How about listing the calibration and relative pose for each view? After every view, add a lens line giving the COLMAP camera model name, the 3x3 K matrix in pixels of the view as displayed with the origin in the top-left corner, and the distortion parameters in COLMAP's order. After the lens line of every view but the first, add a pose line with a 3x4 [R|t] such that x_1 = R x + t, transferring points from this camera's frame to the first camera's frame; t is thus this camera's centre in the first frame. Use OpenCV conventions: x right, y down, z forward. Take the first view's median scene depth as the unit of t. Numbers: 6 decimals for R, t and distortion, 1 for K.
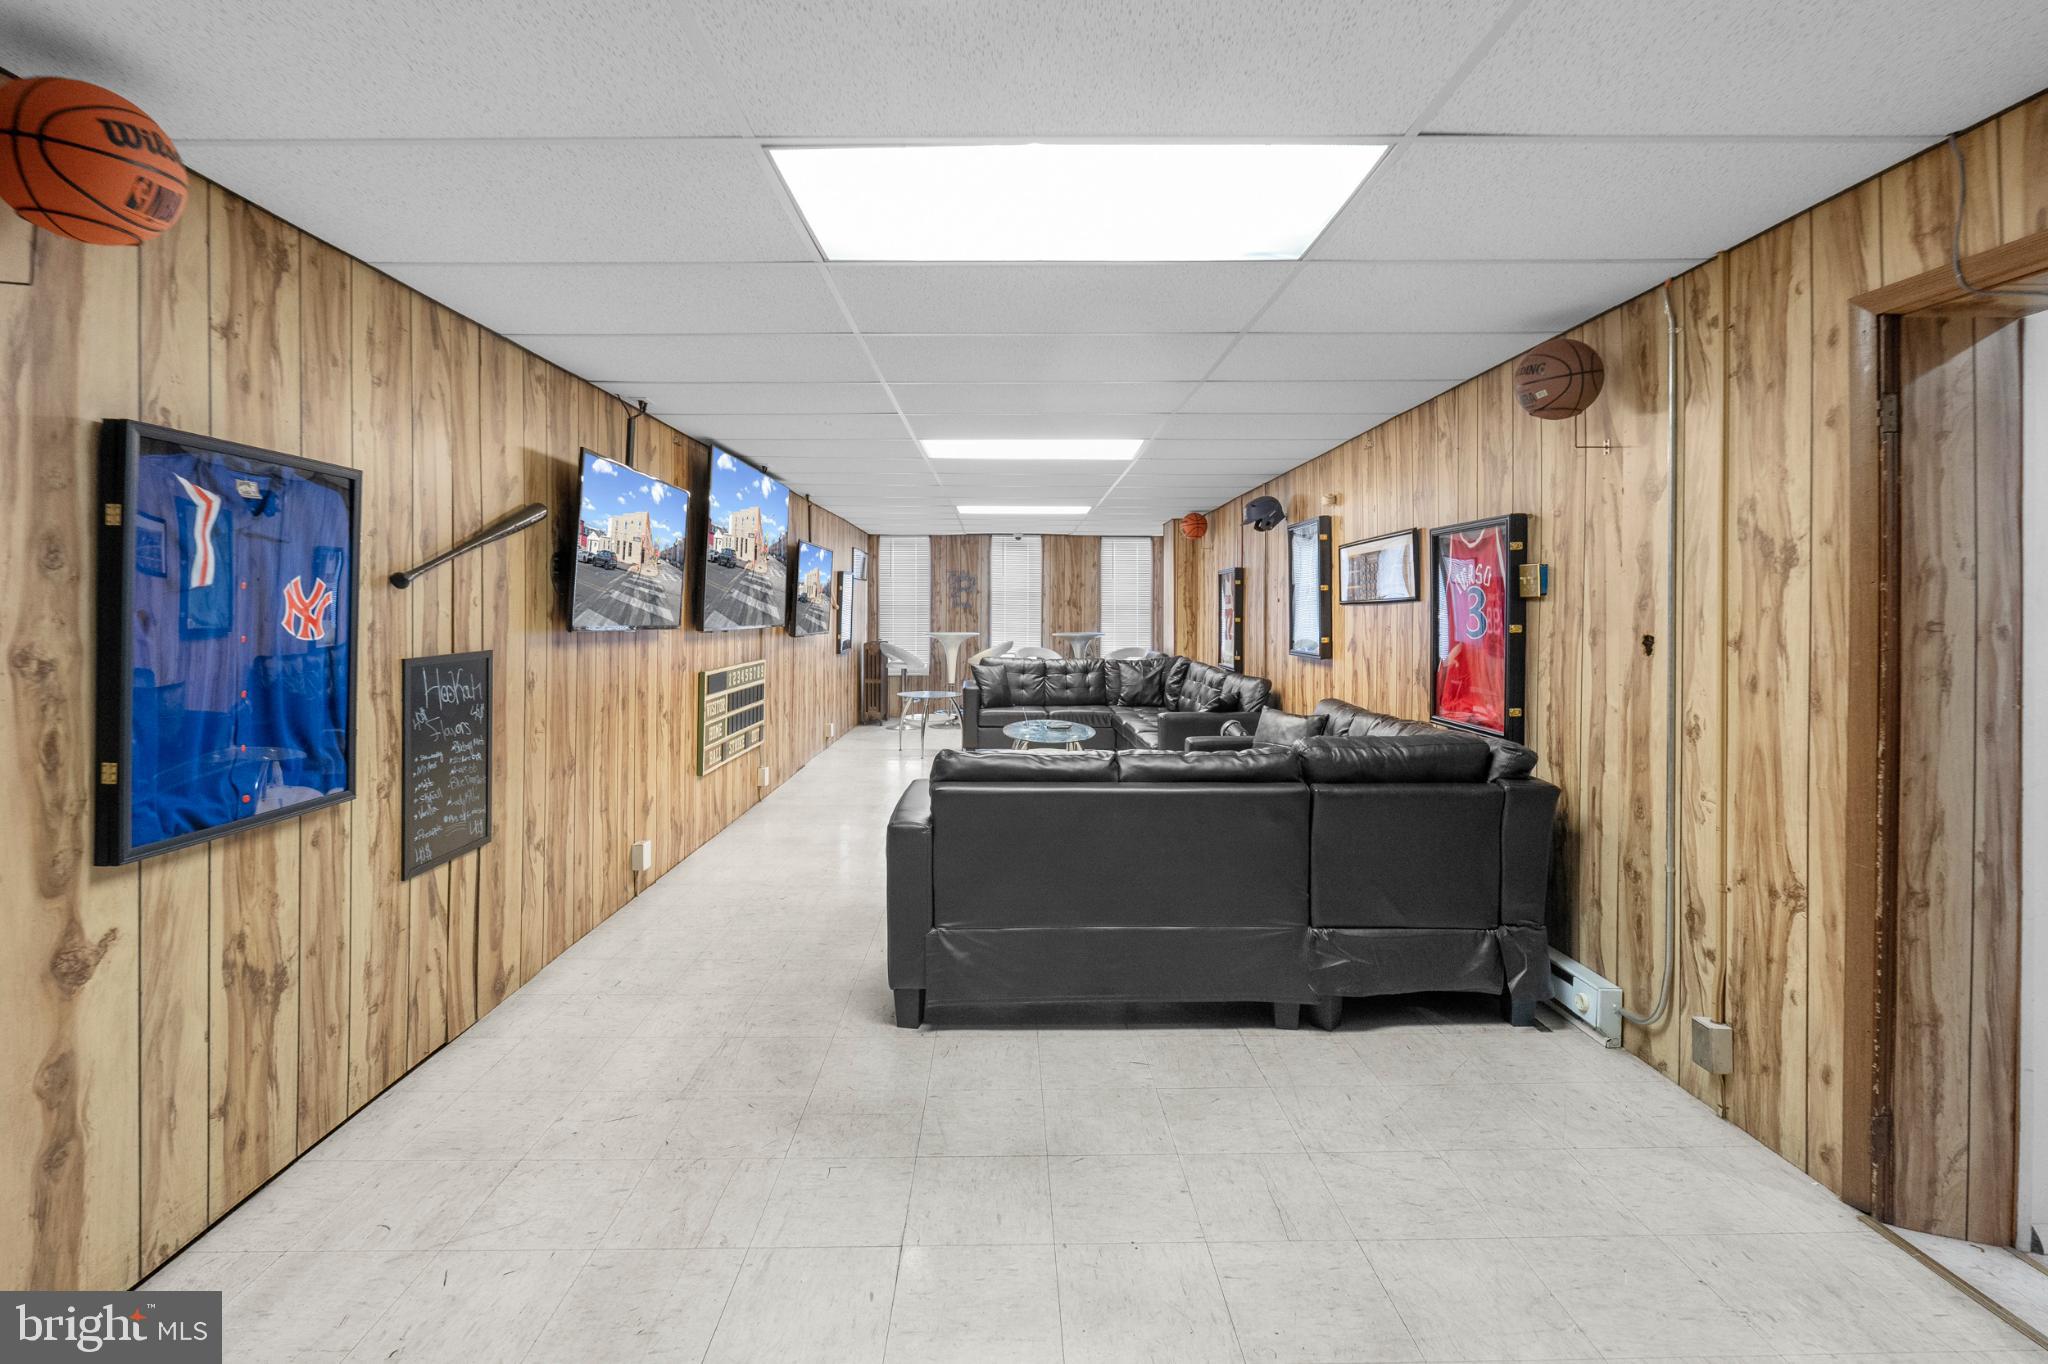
lens RADIAL K [[924.0, 0, 987.2], [0, 924.0, 607.6], [0, 0, 1]] dist [-0.010352, 0.000341]
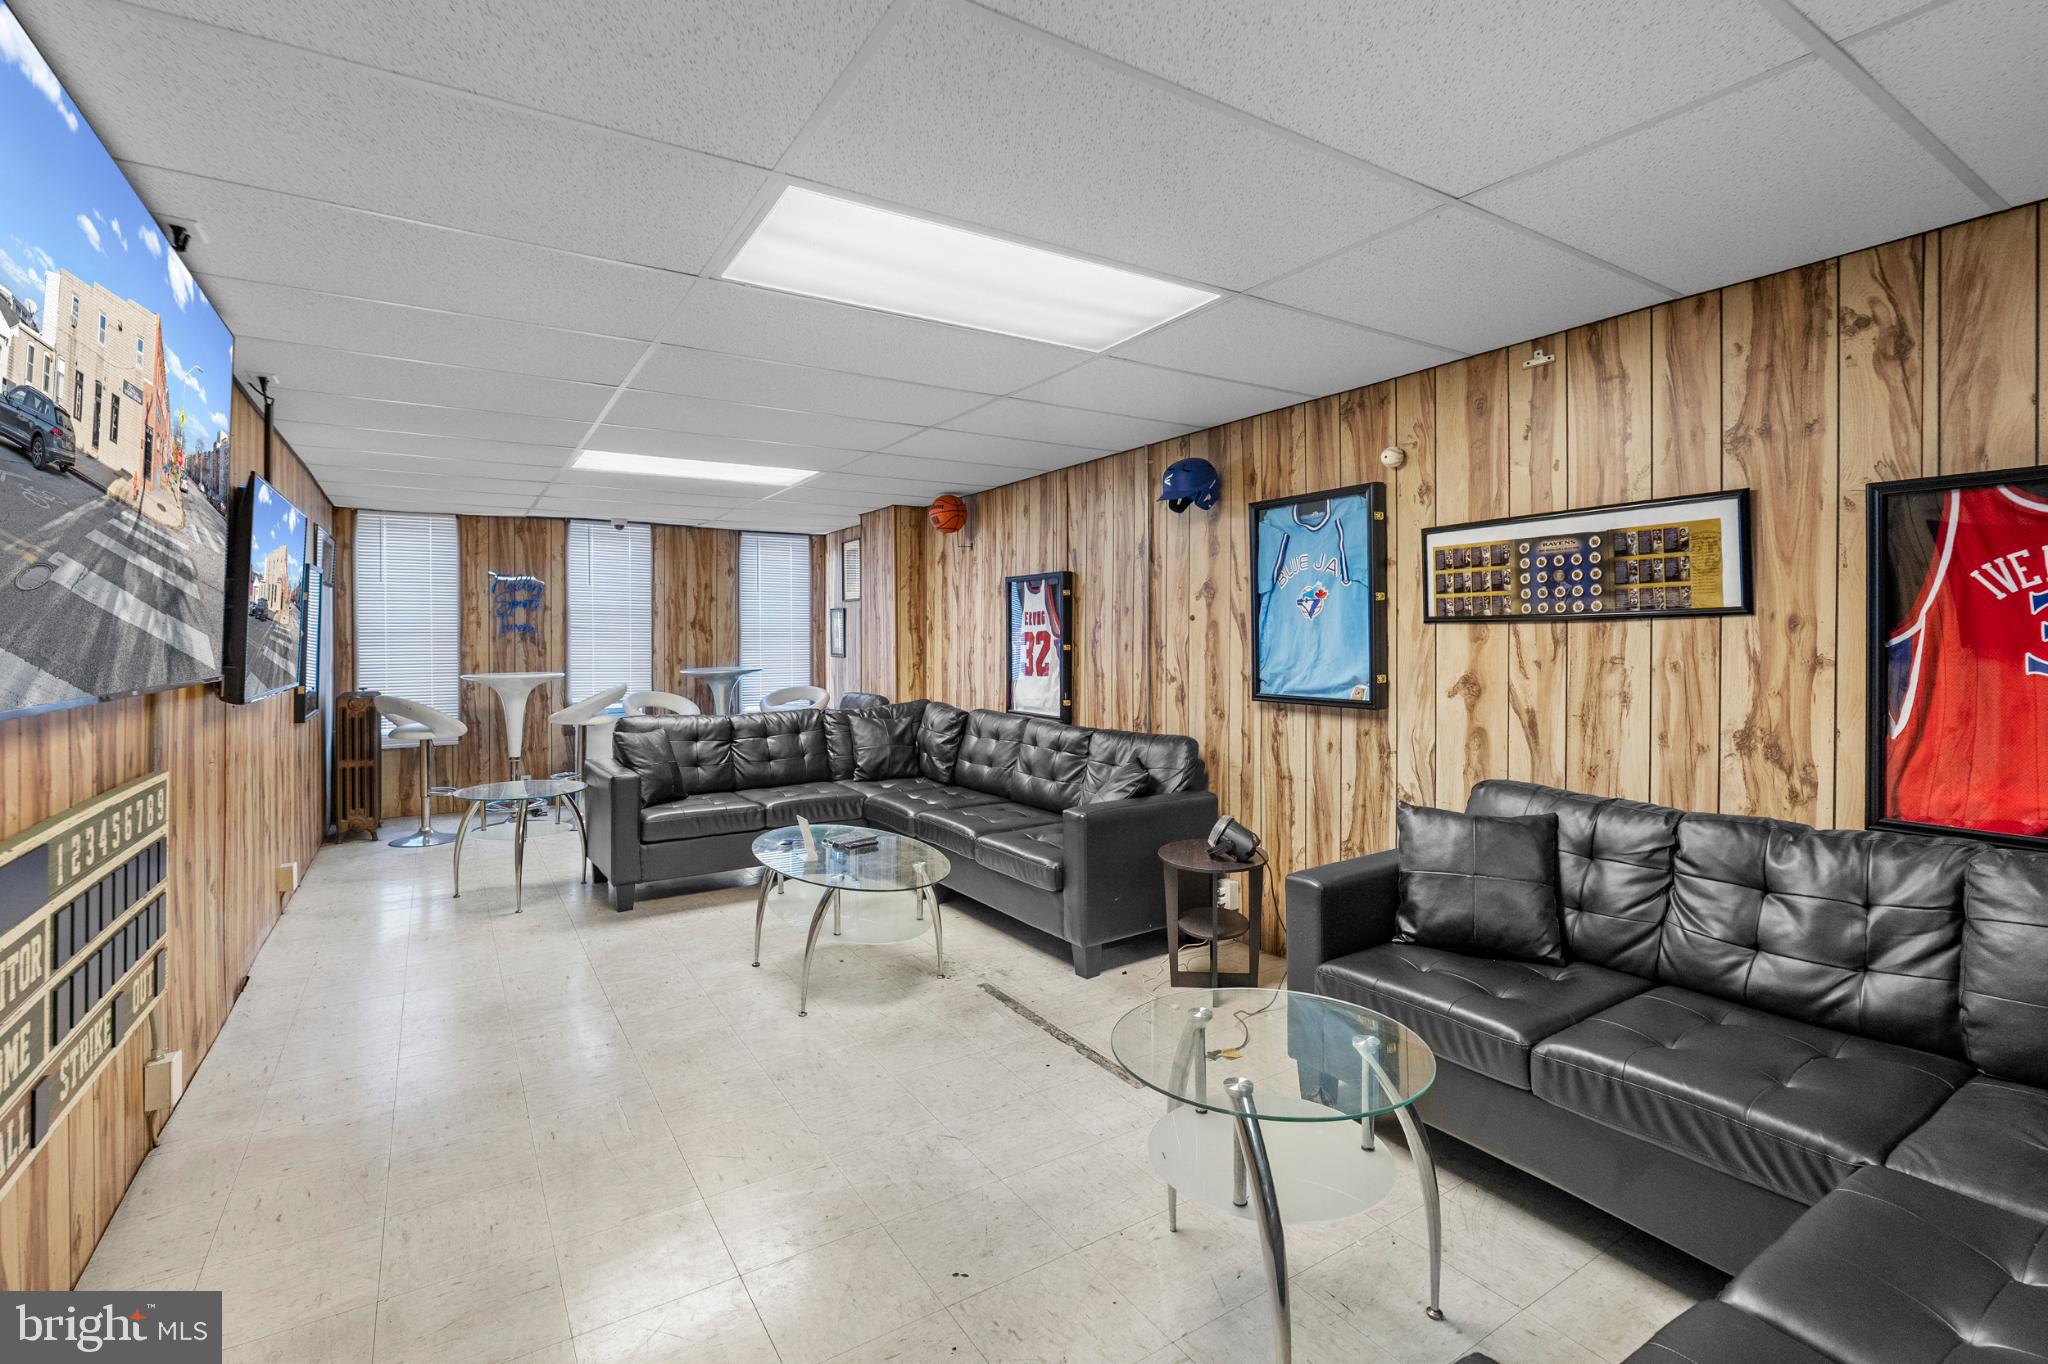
lens RADIAL K [[924.0, 0, 1004.7], [0, 924.0, 642.2], [0, 0, 1]] dist [-0.010352, 0.000341]
pose [[0.836810, -0.008224, 0.547432, -0.114436], [0.004216, 0.999954, 0.008578, 0.002751], [-0.547477, -0.004870, 0.836806, 0.364773]]
